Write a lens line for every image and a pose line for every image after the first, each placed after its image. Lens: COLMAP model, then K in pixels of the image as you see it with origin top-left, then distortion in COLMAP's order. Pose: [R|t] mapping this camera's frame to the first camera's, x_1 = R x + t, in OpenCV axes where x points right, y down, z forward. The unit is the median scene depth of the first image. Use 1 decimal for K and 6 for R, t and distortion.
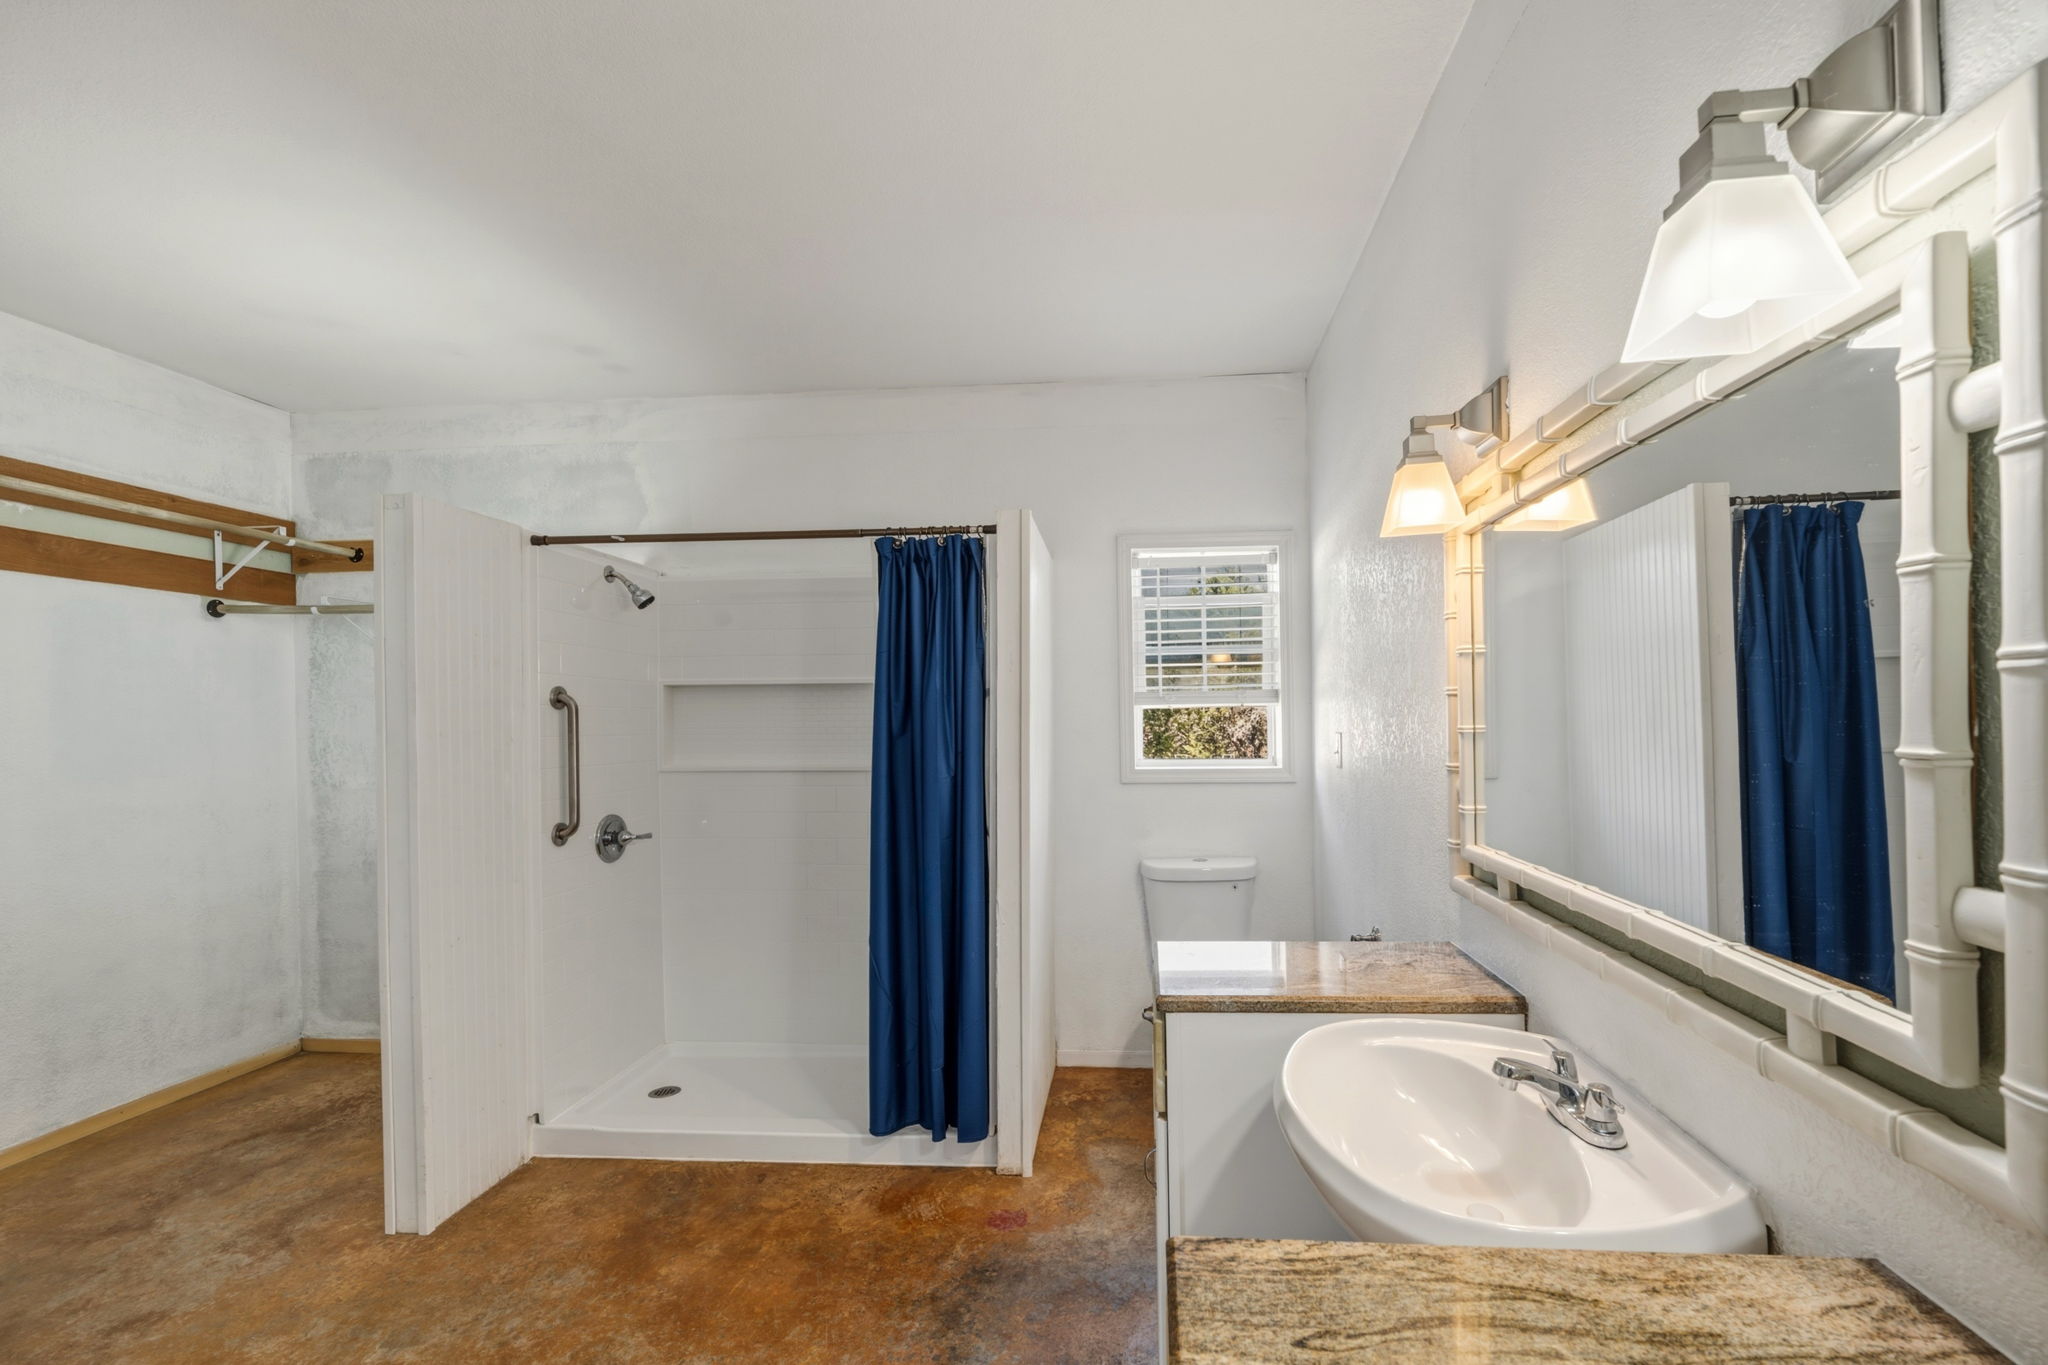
lens RADIAL K [[847.9, 0, 1000.4], [0, 847.9, 723.9], [0, 0, 1]] dist [0.000601, -0.000295]
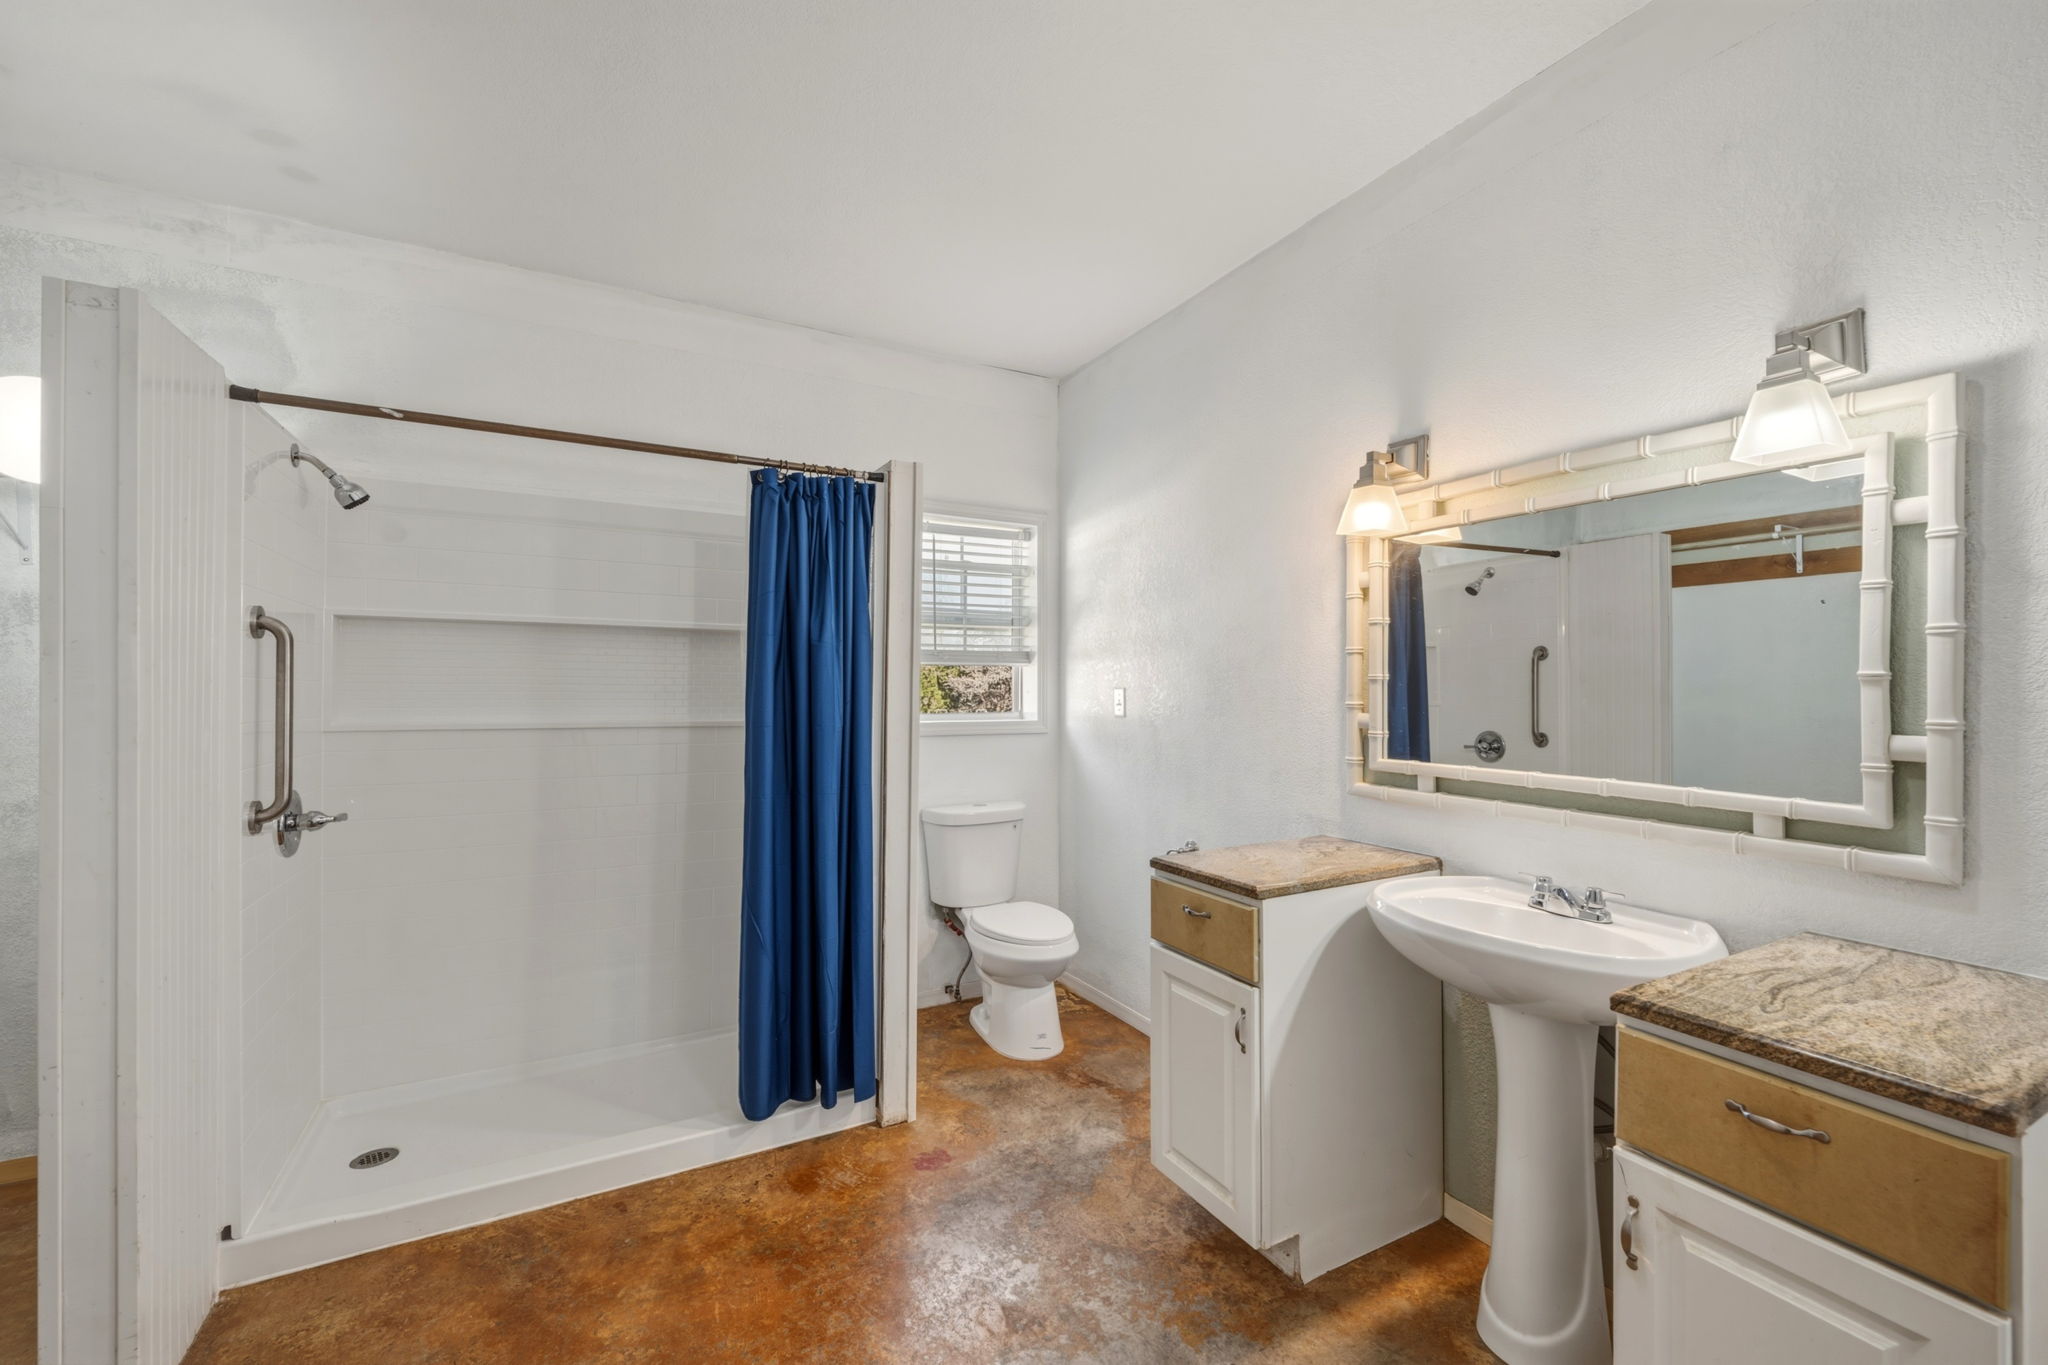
lens RADIAL K [[837.4, 0, 1017.2], [0, 837.4, 683.1], [0, 0, 1]] dist [-0.001258, 0.000145]
pose [[0.840766, 0.018332, 0.541088, -0.402780], [-0.011792, 0.999810, -0.015551, 0.025615], [-0.541270, 0.006694, 0.840822, 0.088333]]
